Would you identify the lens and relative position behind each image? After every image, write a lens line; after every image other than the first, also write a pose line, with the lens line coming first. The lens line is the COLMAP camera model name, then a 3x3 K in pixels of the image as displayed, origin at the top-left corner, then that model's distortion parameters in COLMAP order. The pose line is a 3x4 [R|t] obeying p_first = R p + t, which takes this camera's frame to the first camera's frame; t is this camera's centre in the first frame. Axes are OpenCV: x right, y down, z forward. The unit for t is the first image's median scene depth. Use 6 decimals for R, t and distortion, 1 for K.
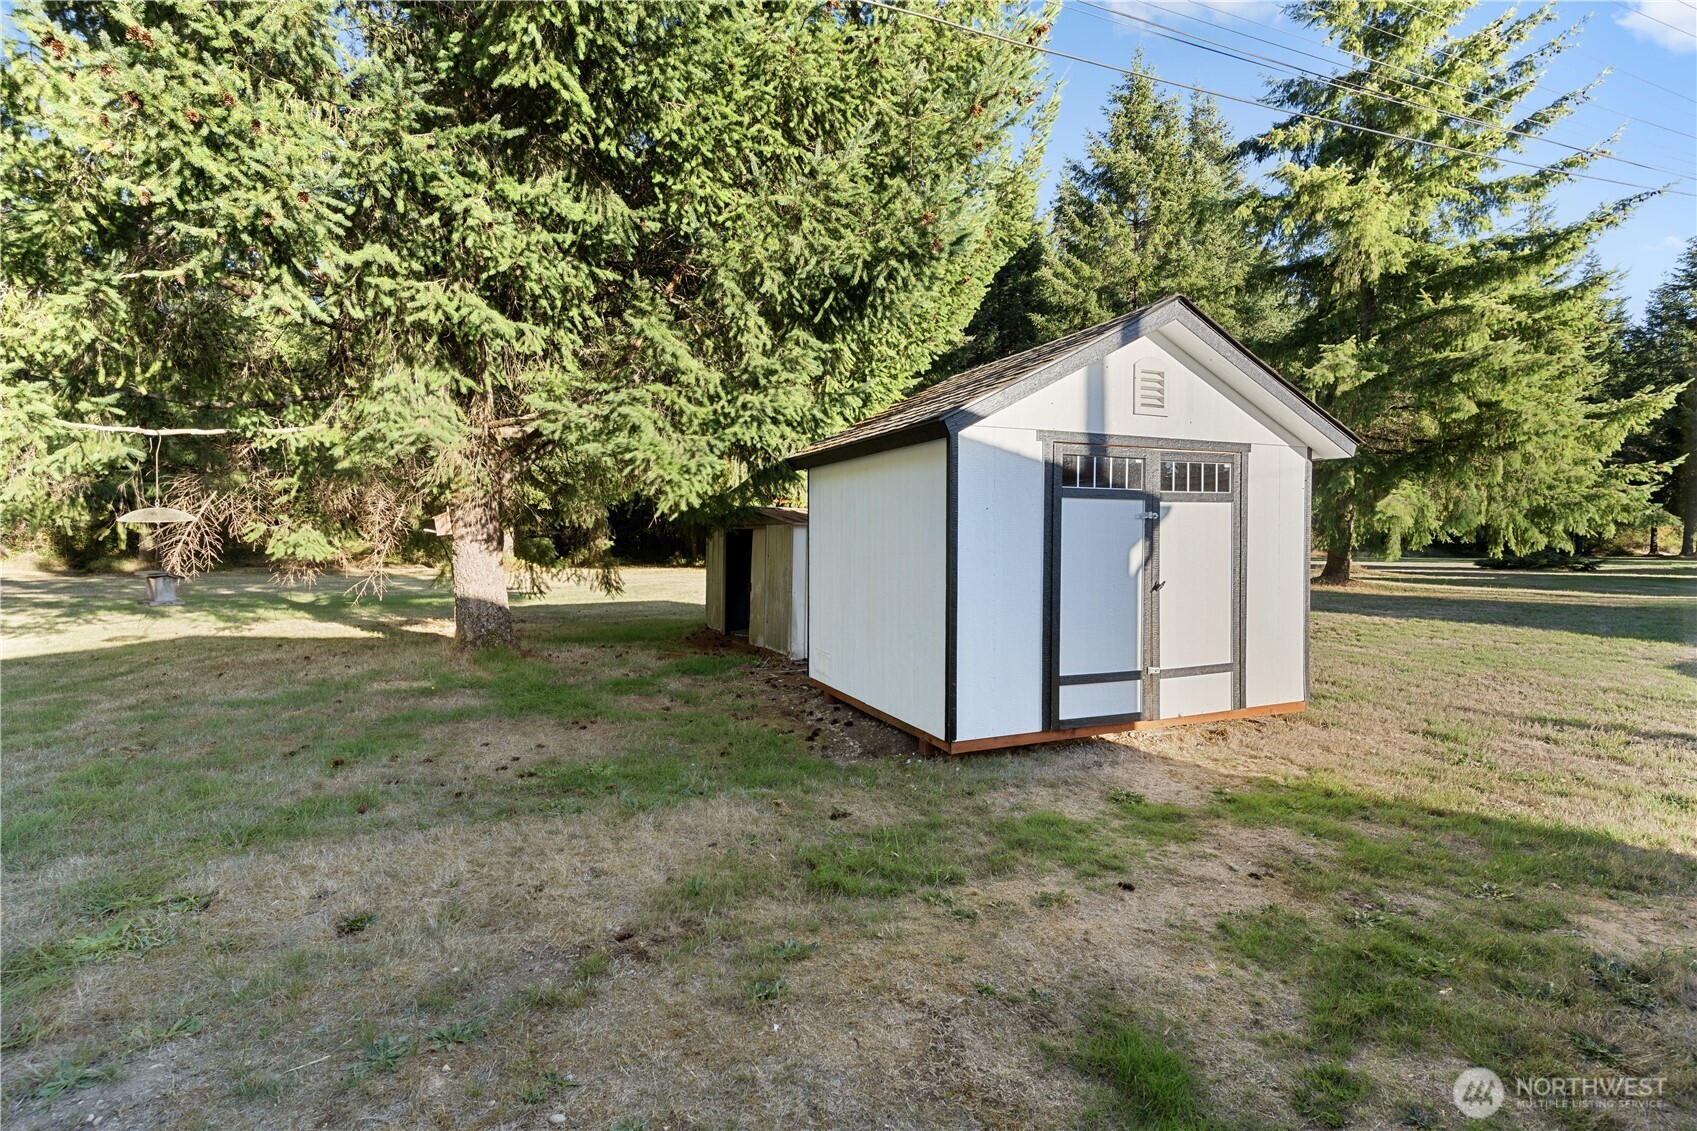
lens RADIAL K [[822.7, 0, 846.9], [0, 822.7, 555.4], [0, 0, 1]] dist [0.001385, 0.000306]
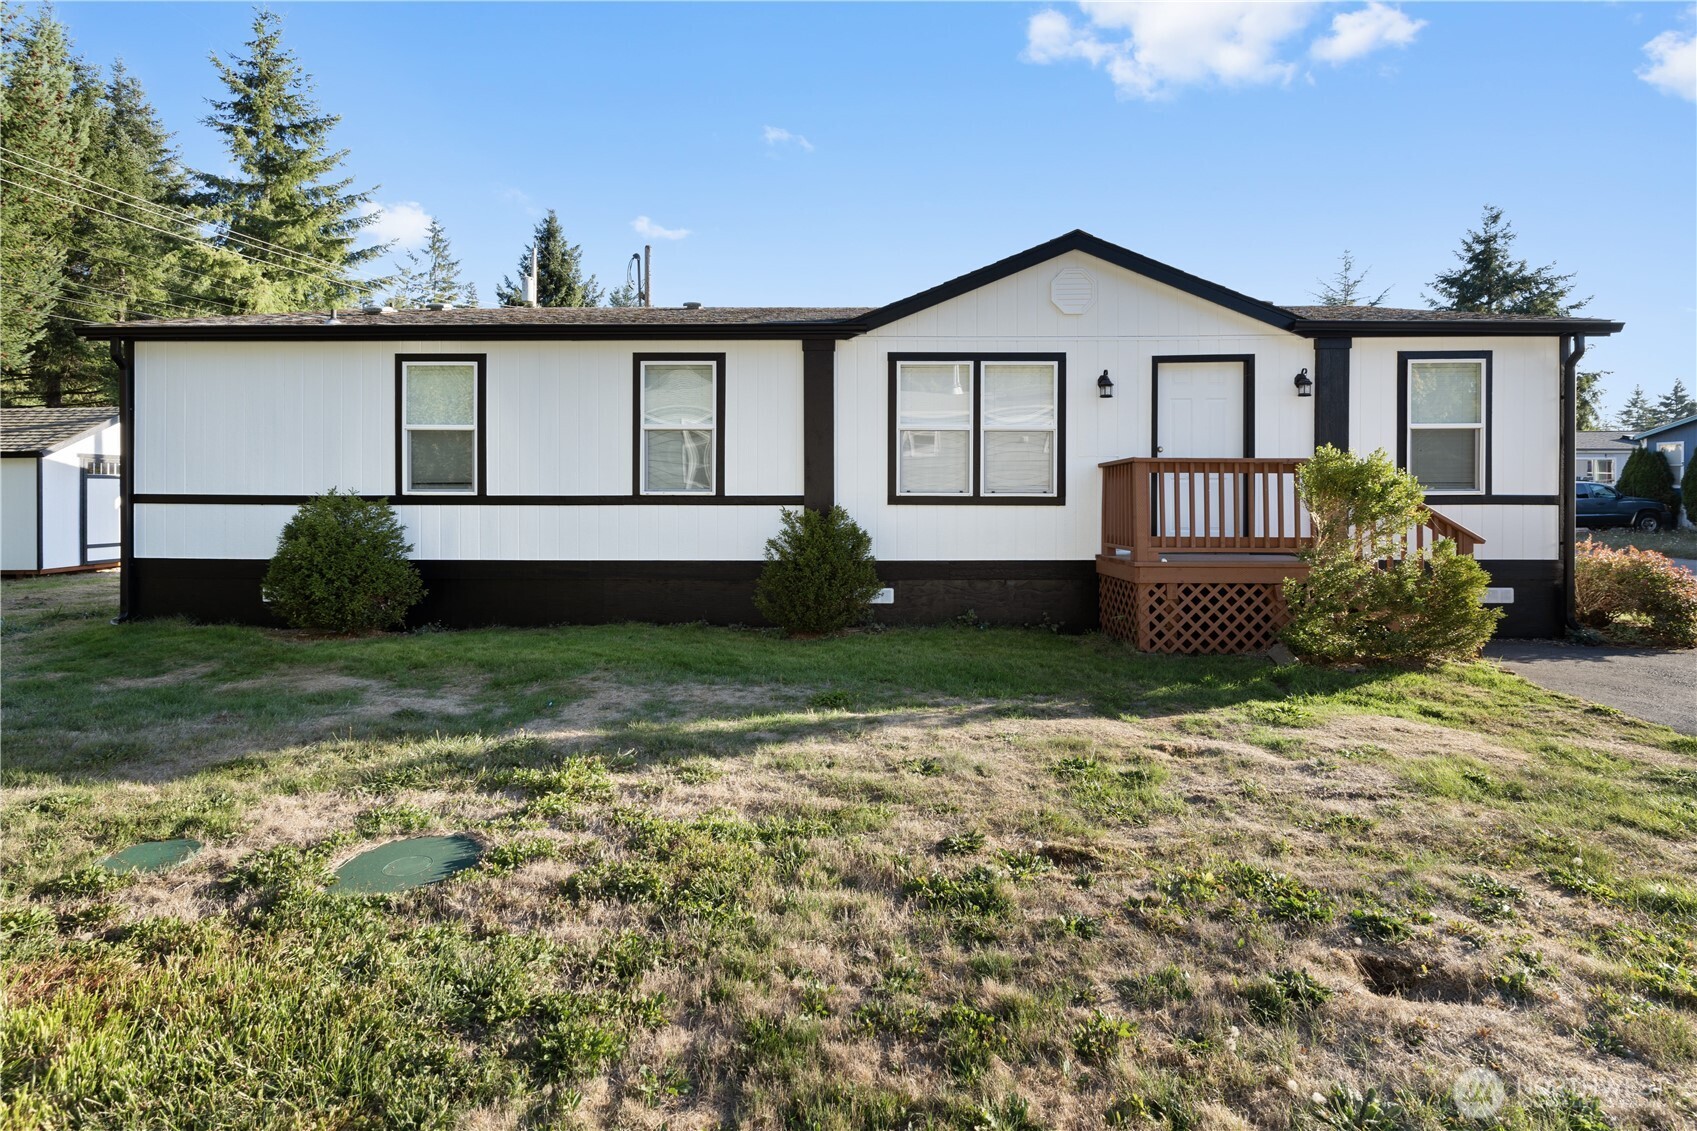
lens RADIAL K [[839.0, 0, 826.0], [0, 839.0, 498.0], [0, 0, 1]] dist [0.001728, 0.000155]
pose [[0.451879, -0.002389, 0.892076, -1.074926], [0.020572, 0.999758, -0.007743, 0.060014], [-0.891842, 0.021851, 0.451819, -2.349910]]
